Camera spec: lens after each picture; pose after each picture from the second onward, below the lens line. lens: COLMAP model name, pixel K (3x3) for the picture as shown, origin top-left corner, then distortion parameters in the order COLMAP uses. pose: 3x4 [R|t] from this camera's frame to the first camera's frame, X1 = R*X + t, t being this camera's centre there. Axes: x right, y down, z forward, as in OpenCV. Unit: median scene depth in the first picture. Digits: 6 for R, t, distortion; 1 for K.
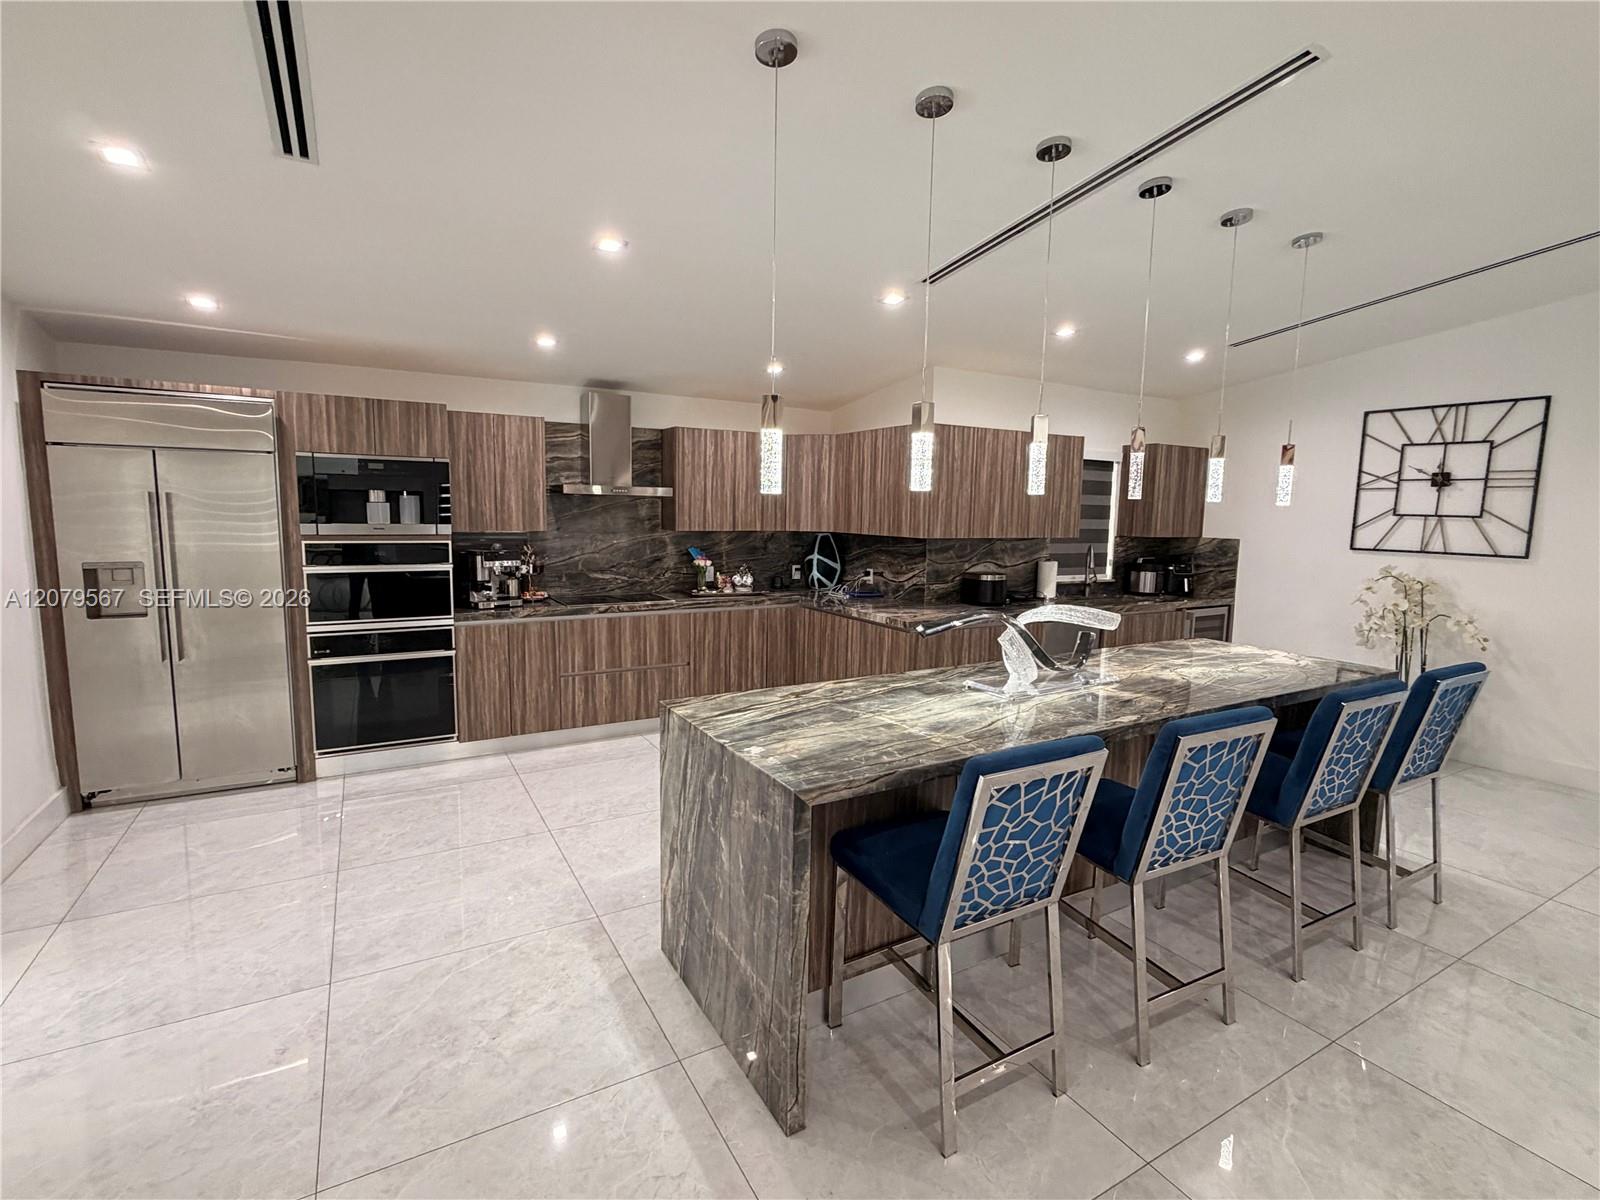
lens RADIAL K [[754.4, 0, 802.6], [0, 754.4, 602.0], [0, 0, 1]] dist [0.001173, -0.000282]
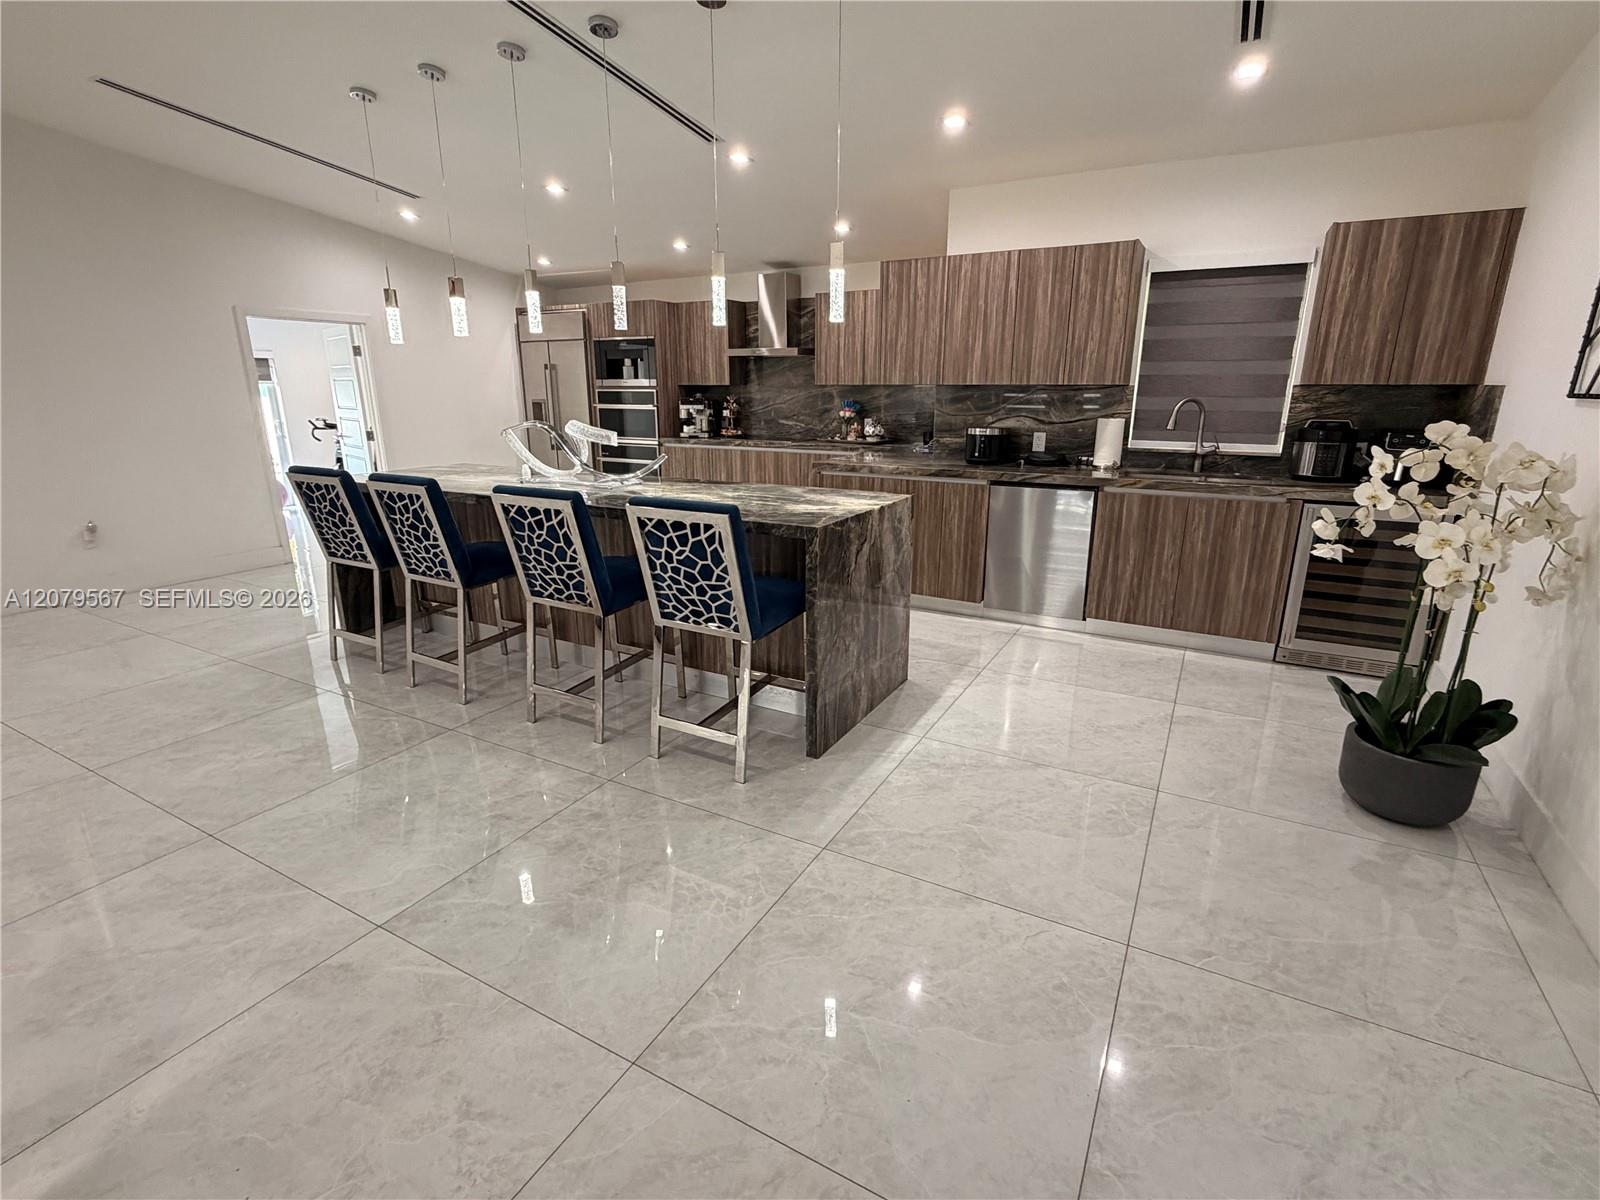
lens RADIAL K [[754.4, 0, 801.1], [0, 754.4, 596.9], [0, 0, 1]] dist [0.001173, -0.000282]
pose [[0.514652, 0.214363, -0.830170, 1.056863], [-0.096940, 0.976581, 0.192072, 0.008644], [0.851901, -0.018374, 0.523380, 0.411154]]
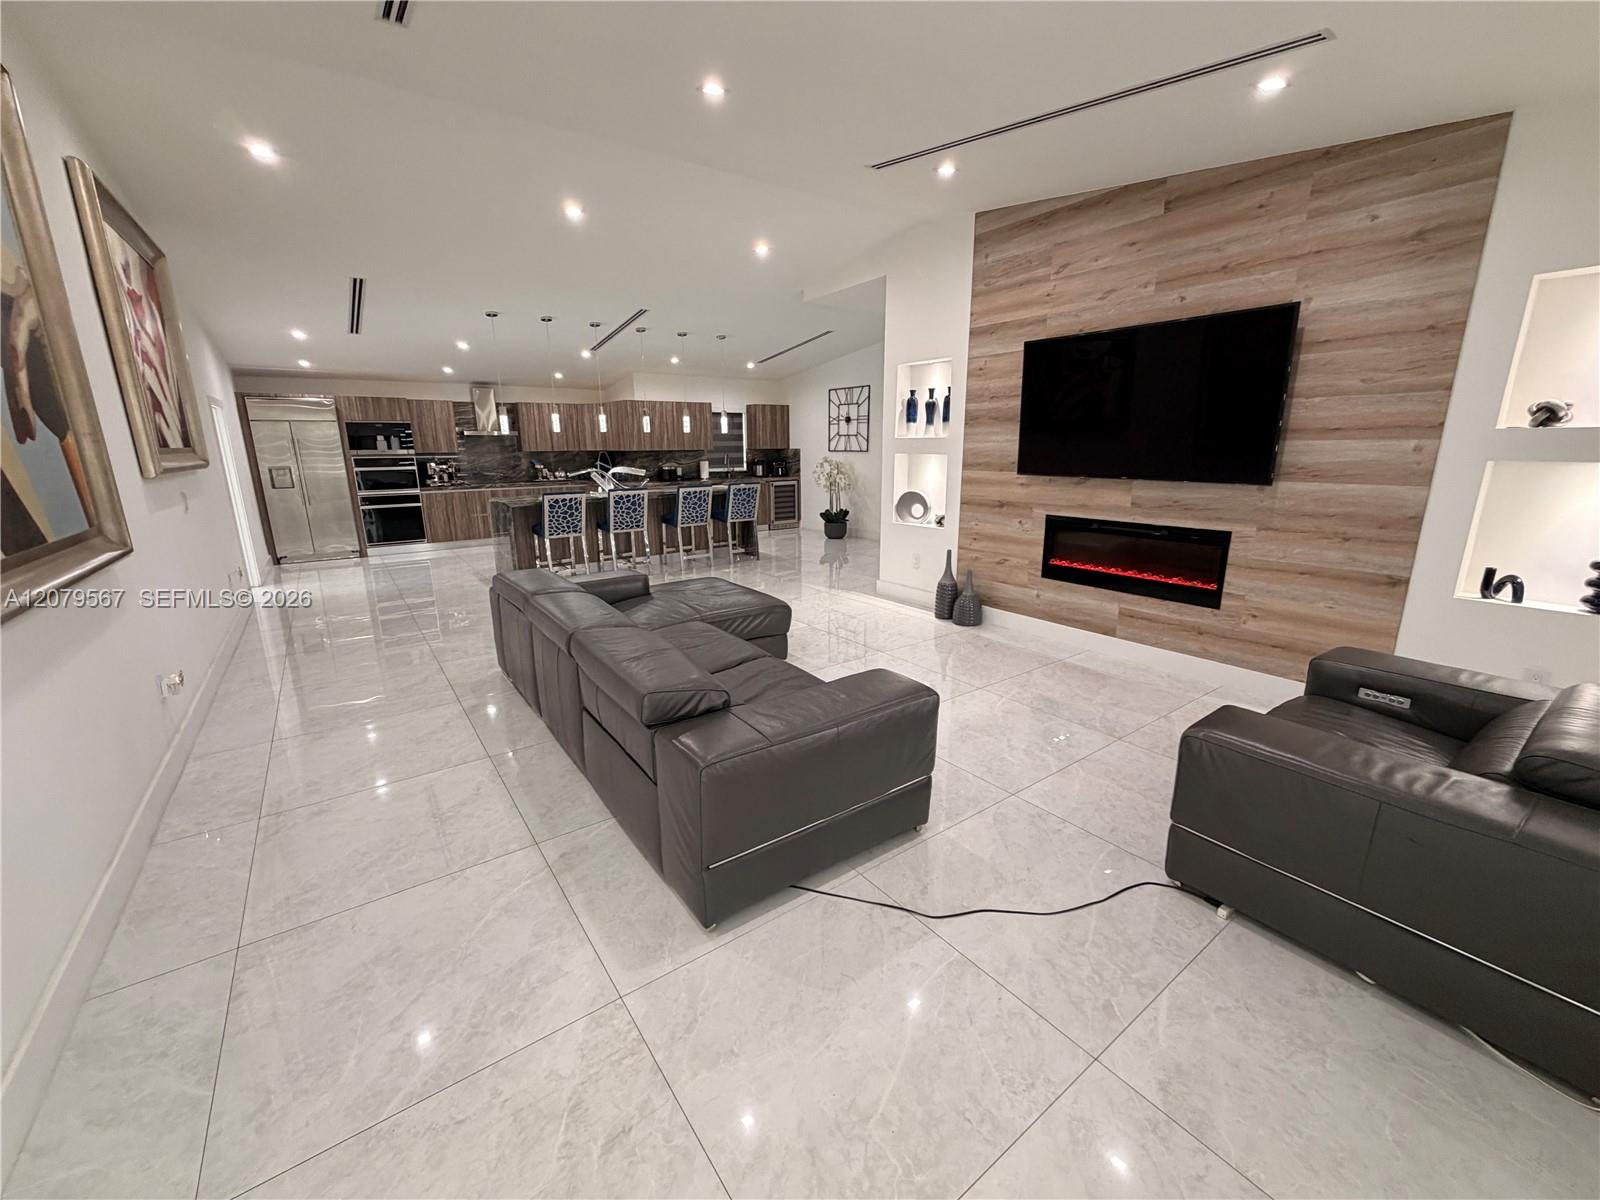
lens RADIAL K [[636.3, 0, 801.7], [0, 636.3, 601.1], [0, 0, 1]] dist [-0.000893, 0.000213]
pose [[0.993698, -0.051601, 0.099512, 0.506541], [0.039244, 0.991709, 0.122366, 0.167880], [-0.105001, -0.117689, 0.987484, -1.125666]]
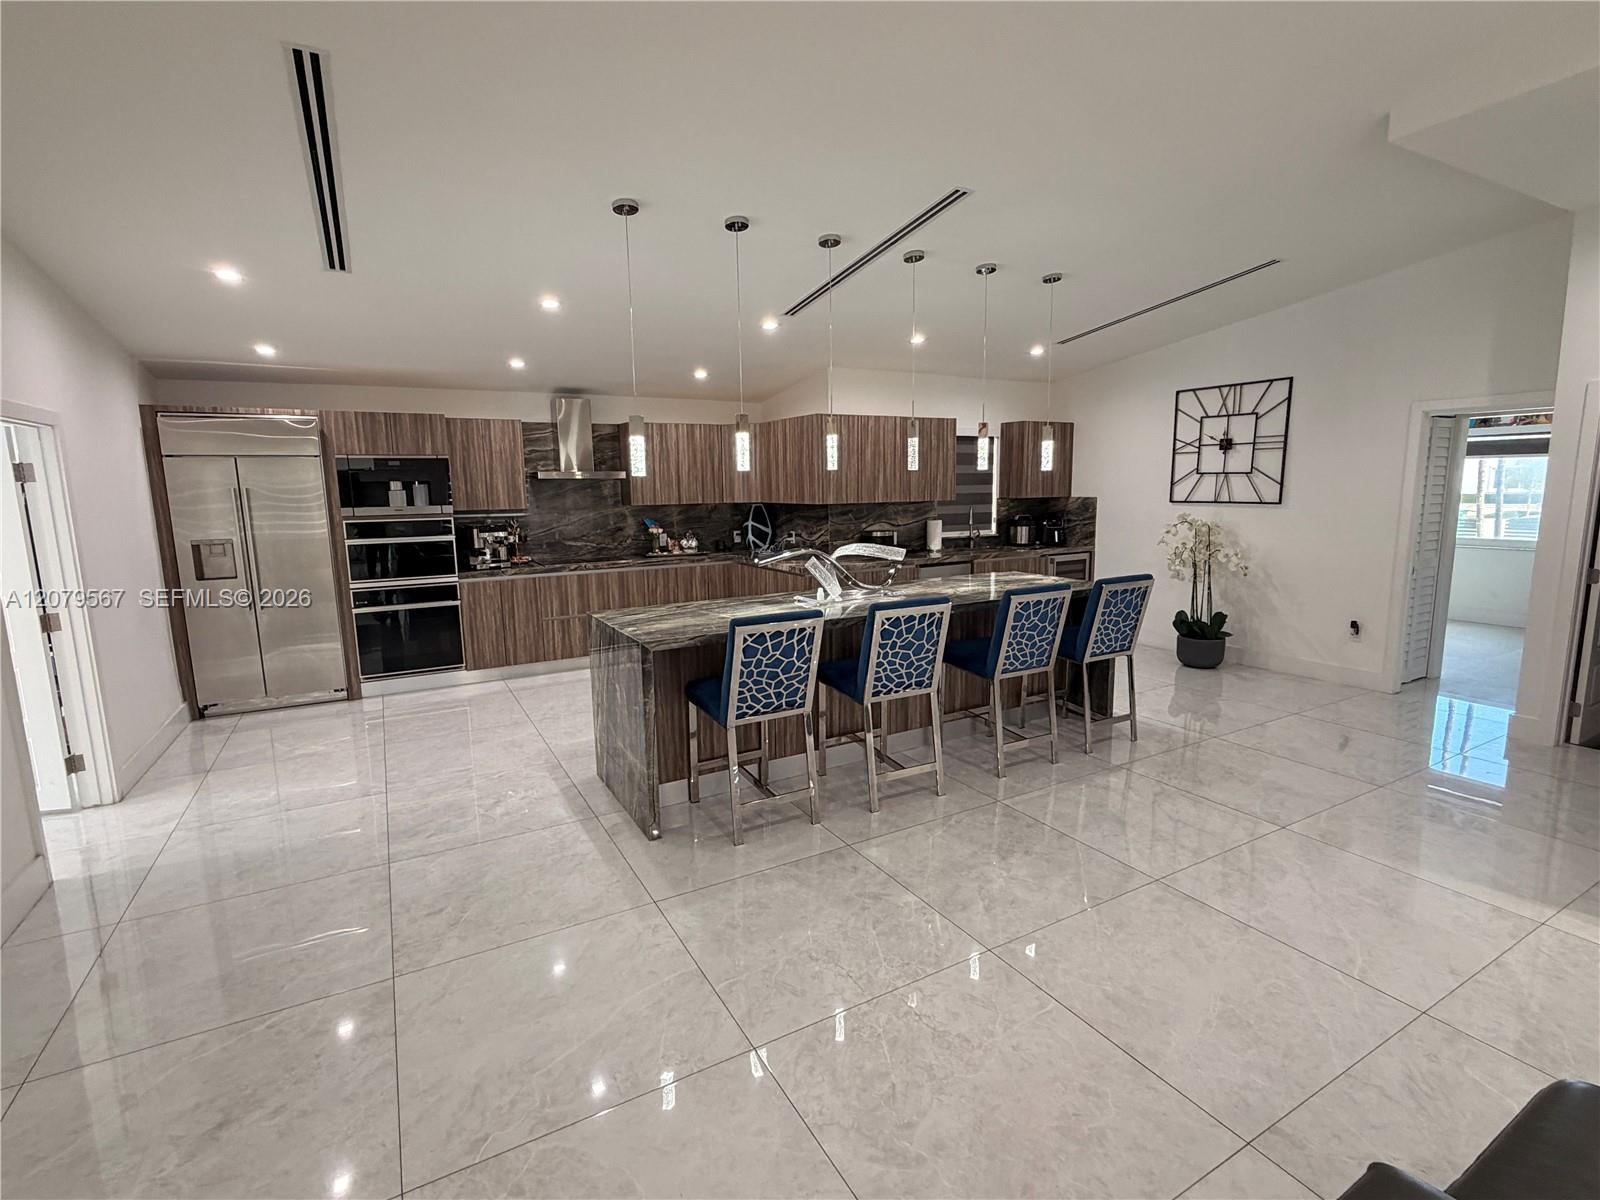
lens RADIAL K [[754.4, 0, 806.3], [0, 754.4, 605.0], [0, 0, 1]] dist [0.001173, -0.000282]
pose [[0.999396, -0.031921, -0.013732, 0.160740], [0.032386, 0.998862, 0.035022, 0.043843], [0.012598, -0.035446, 0.999292, -0.308592]]
